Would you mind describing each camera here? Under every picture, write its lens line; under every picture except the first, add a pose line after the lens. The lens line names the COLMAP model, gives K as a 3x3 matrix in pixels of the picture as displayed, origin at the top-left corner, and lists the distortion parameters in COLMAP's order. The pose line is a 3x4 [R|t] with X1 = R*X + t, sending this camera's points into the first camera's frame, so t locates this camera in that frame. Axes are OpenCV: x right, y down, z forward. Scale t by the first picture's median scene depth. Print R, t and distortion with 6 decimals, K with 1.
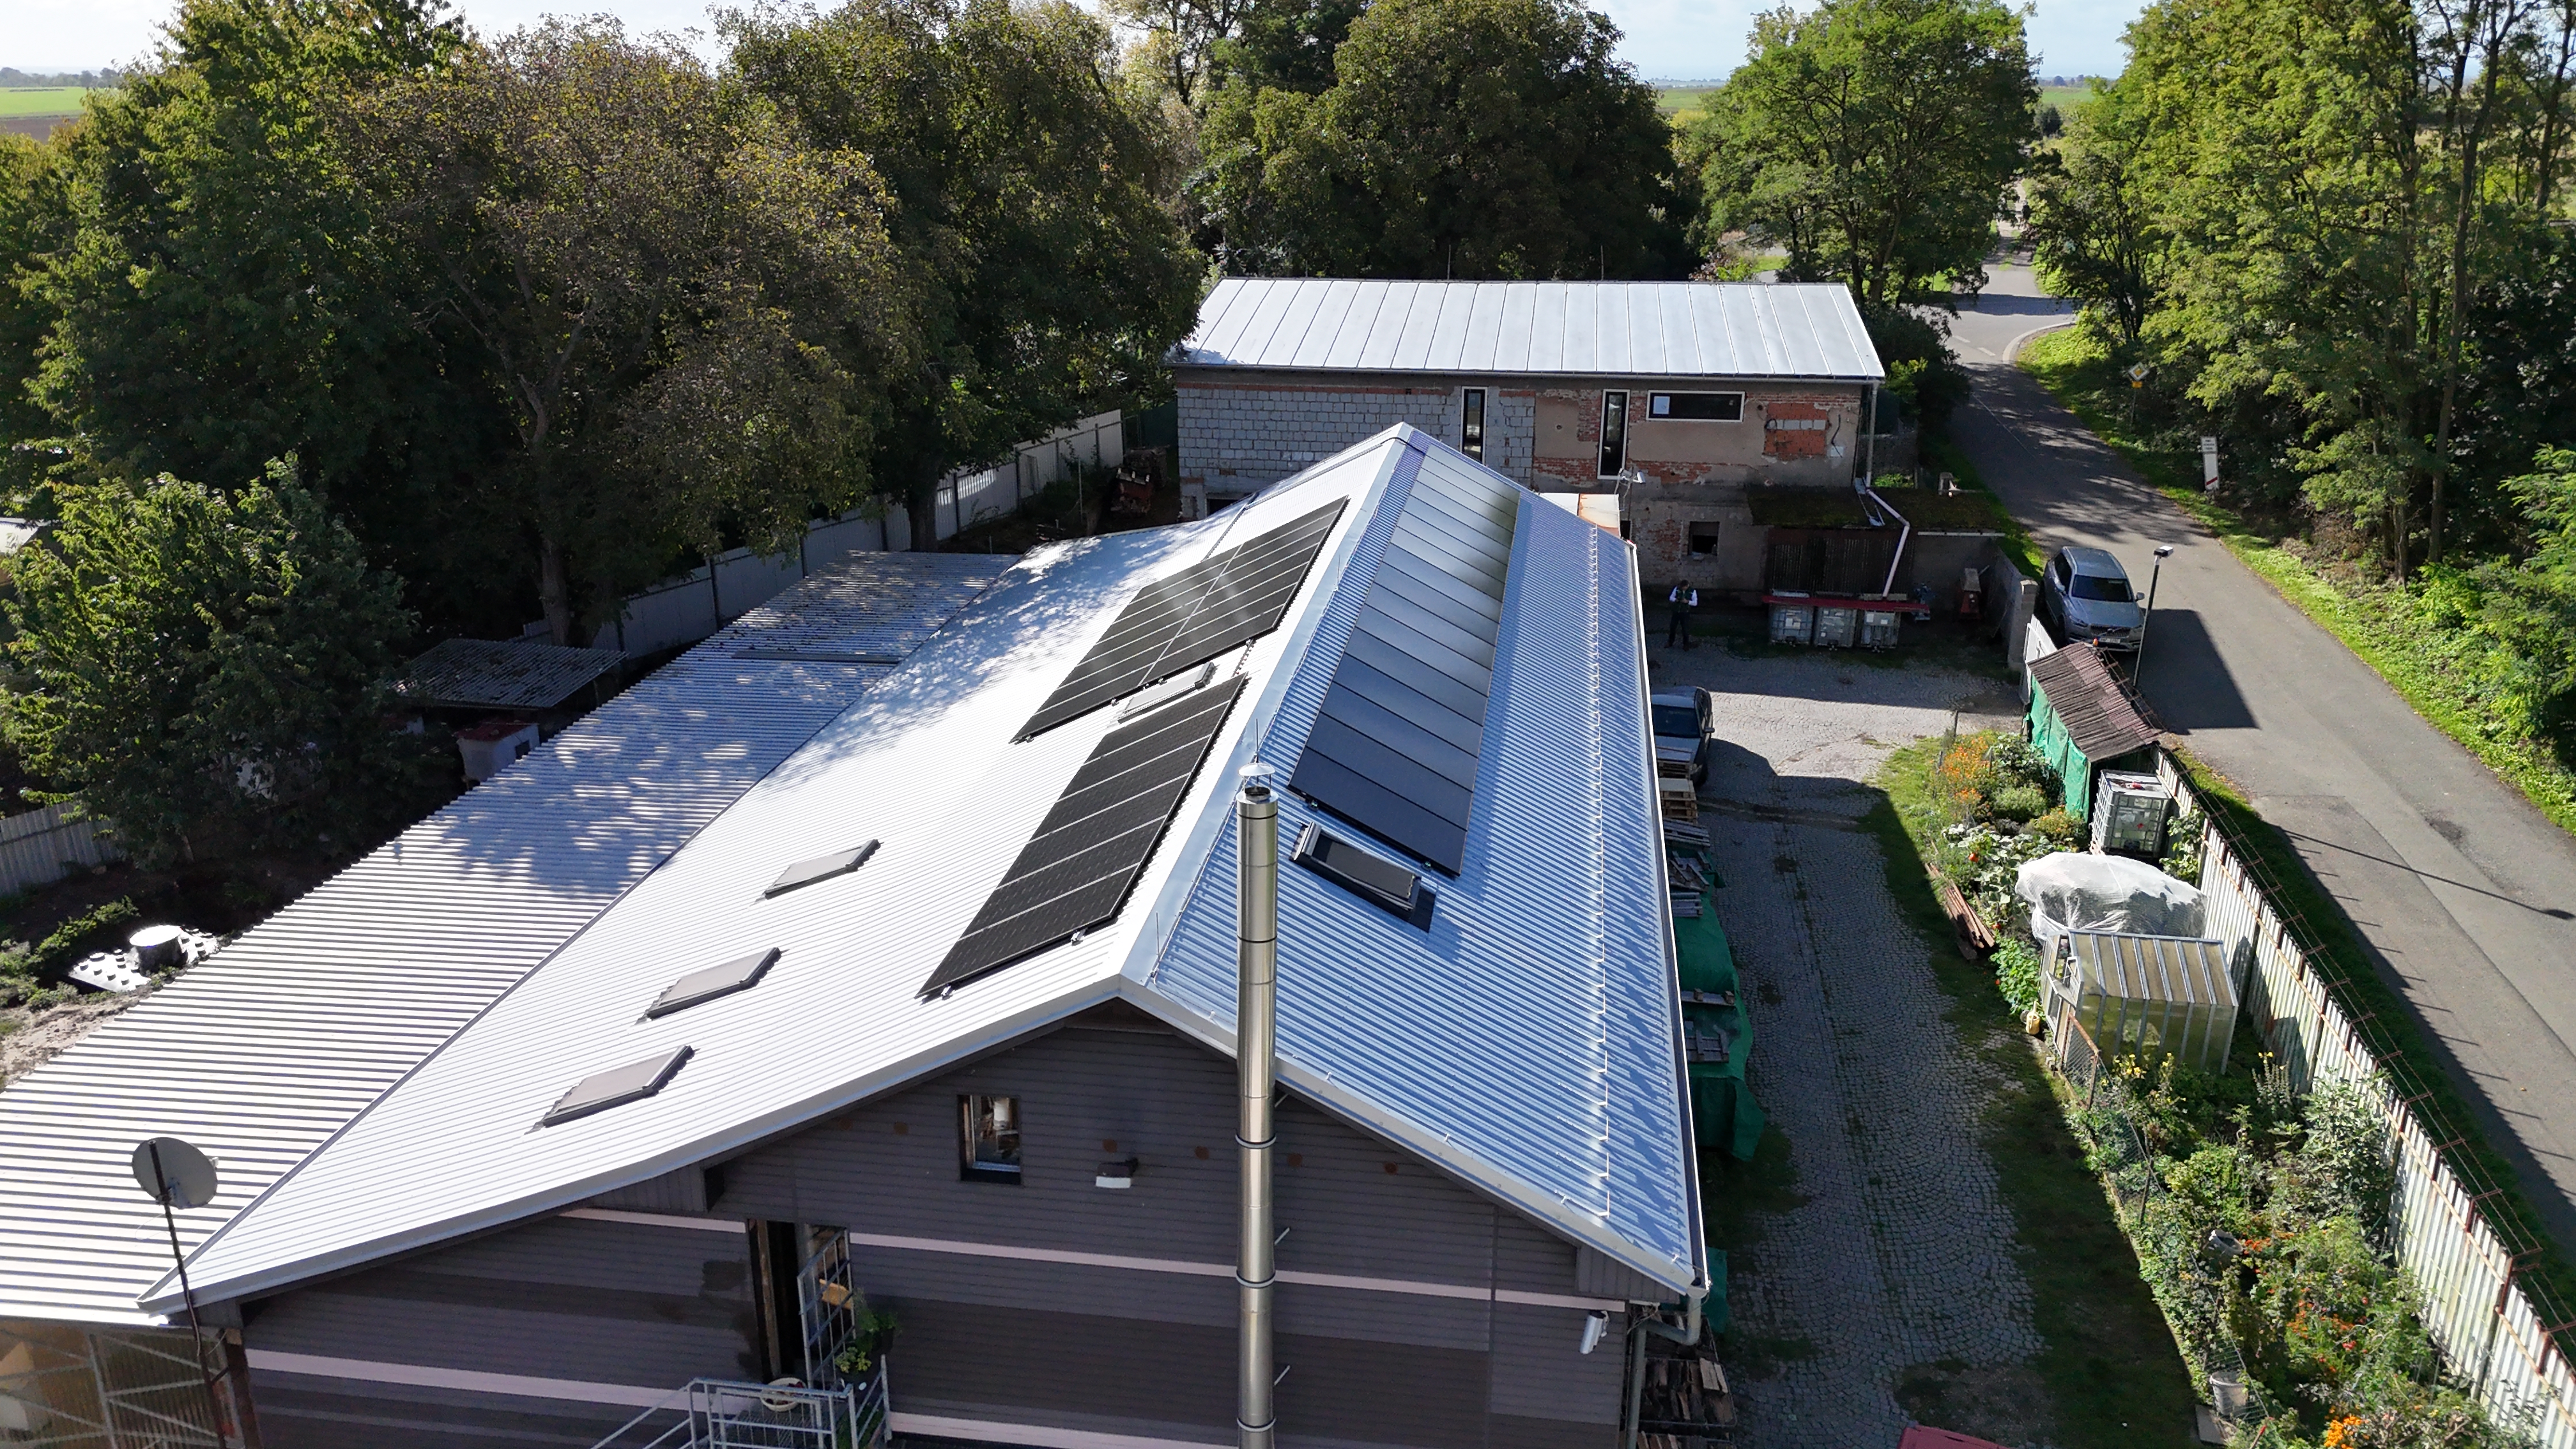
lens RADIAL K [[1876.5, 0, 1287.8], [0, 1876.5, 747.6], [0, 0, 1]] dist [0.123727, -0.161419]
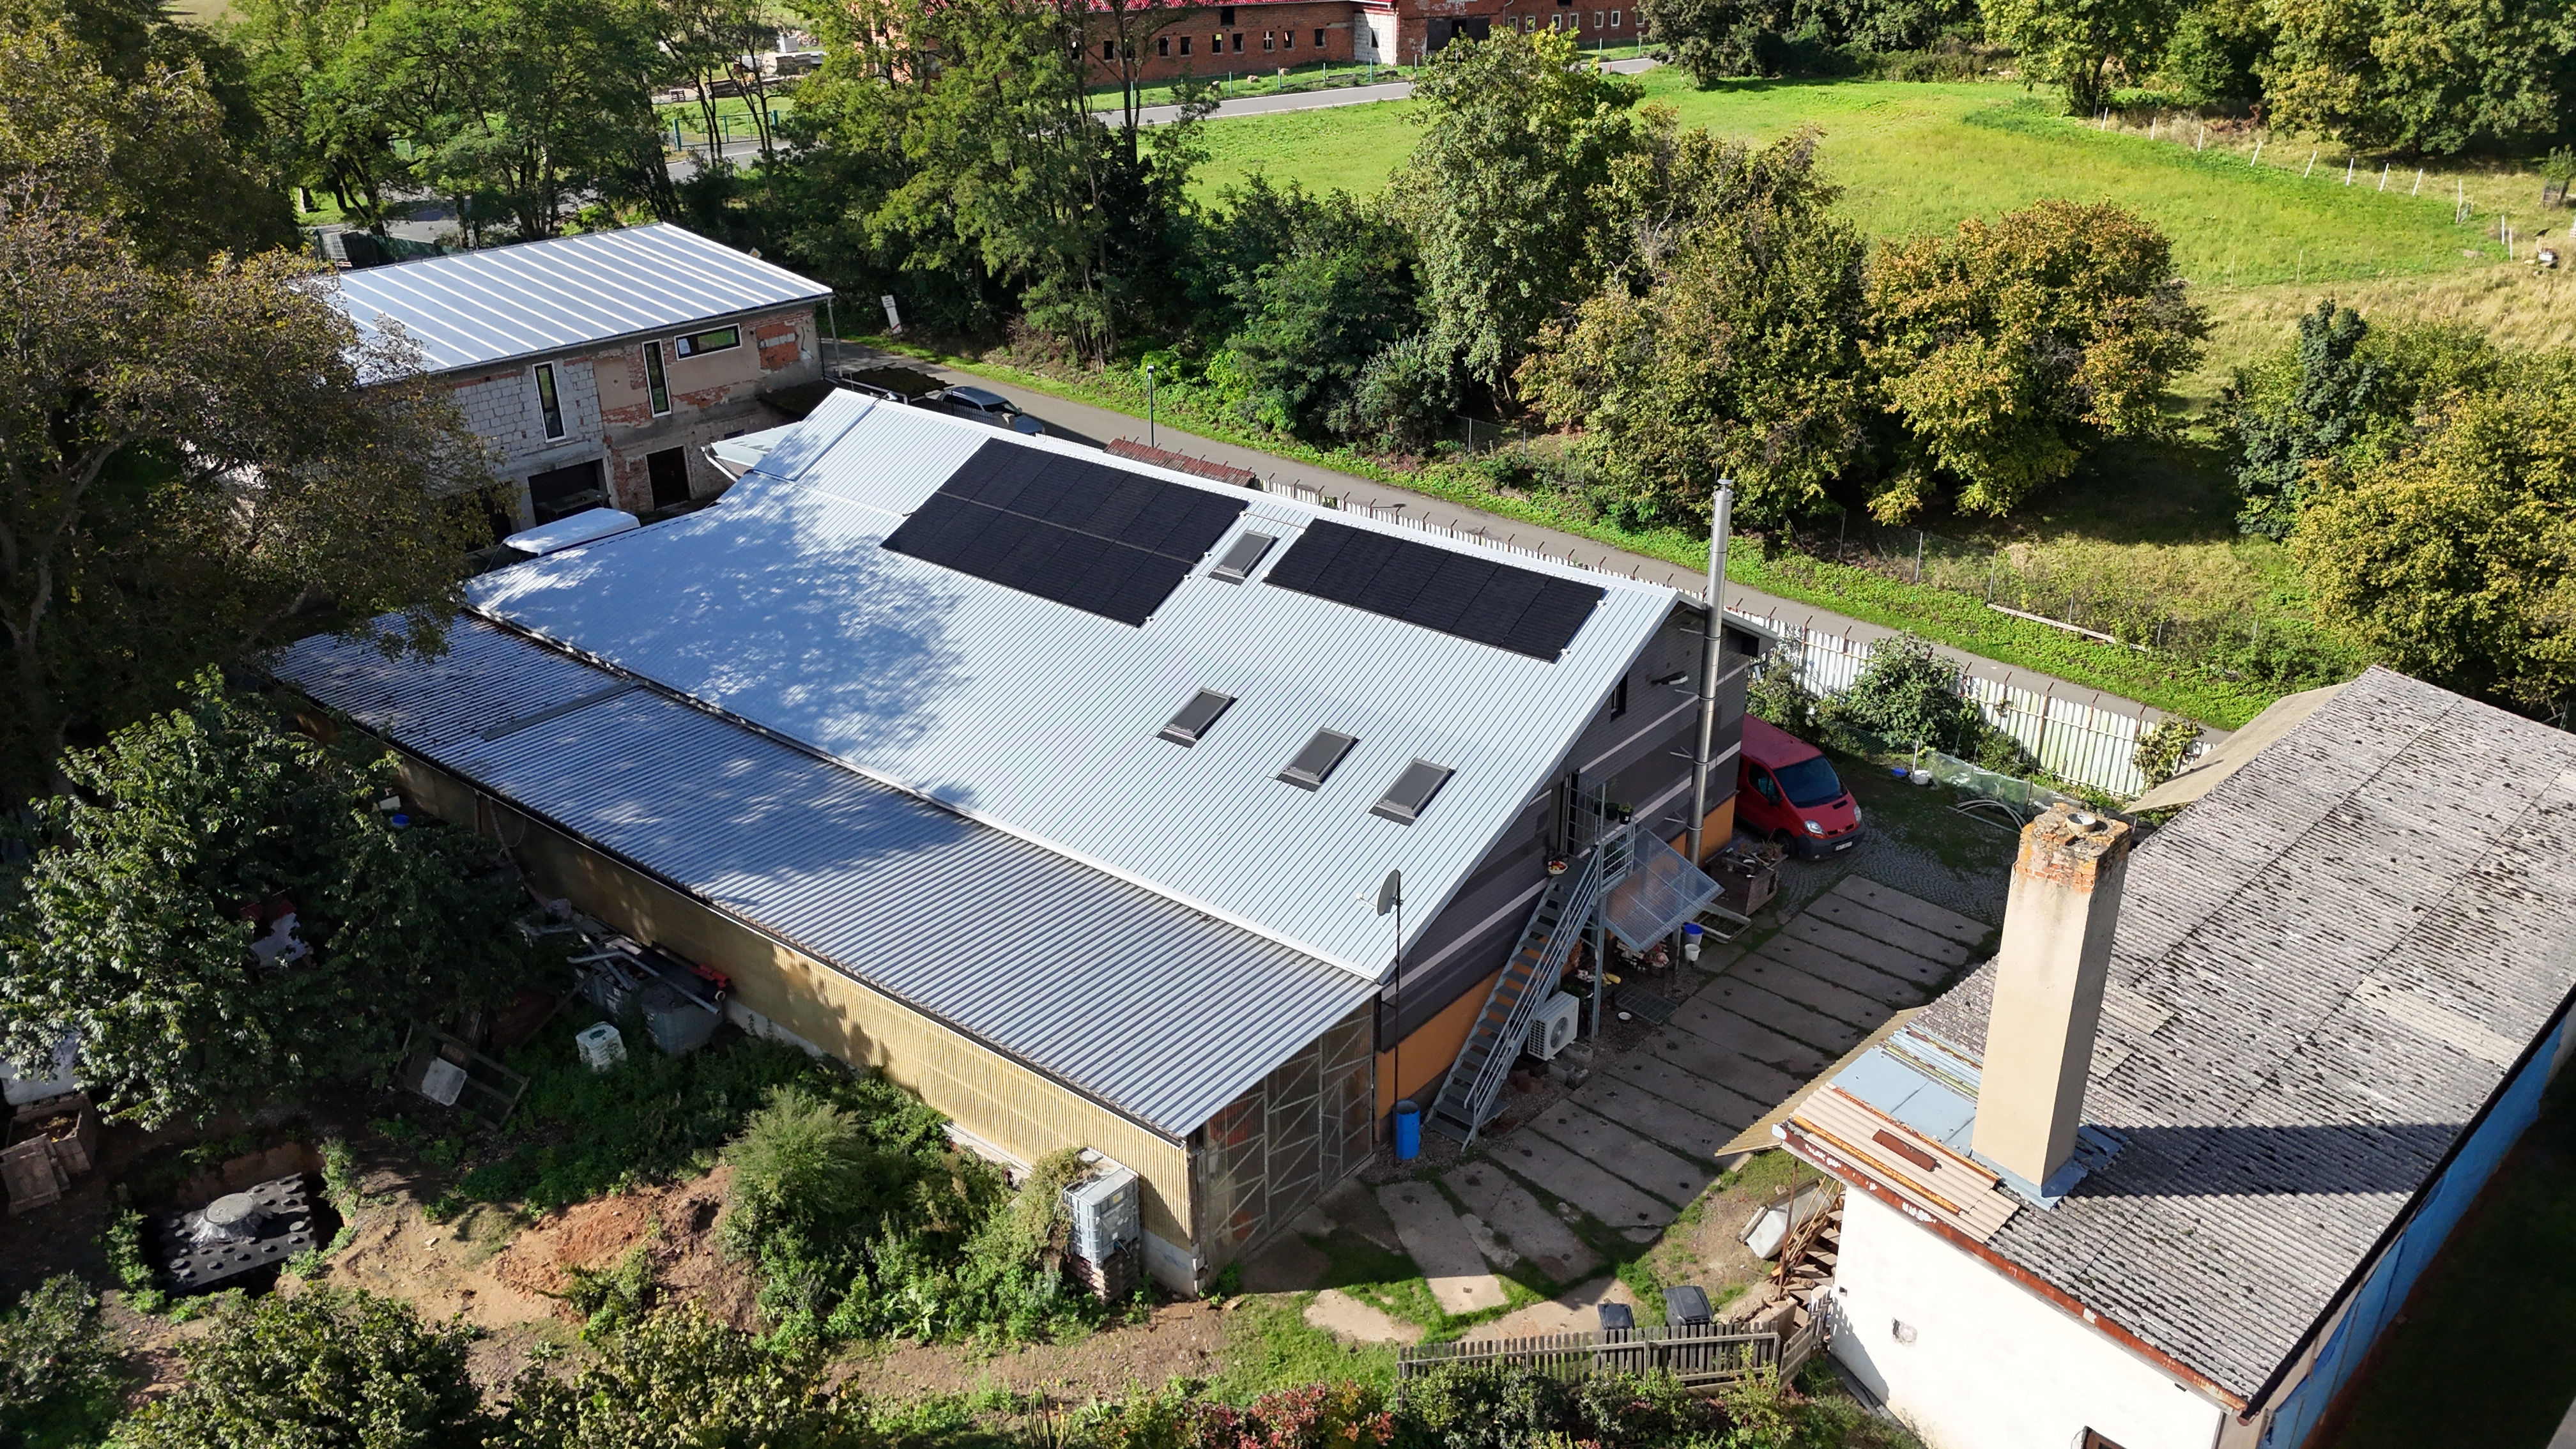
lens RADIAL K [[1904.7, 0, 1288.0], [0, 1904.7, 724.5], [0, 0, 1]] dist [0.112006, -0.174172]
pose [[0.502663, -0.357490, 0.787103, -0.891296], [0.303351, 0.925535, 0.226636, -0.160308], [-0.809511, 0.124848, 0.573677, 0.015503]]
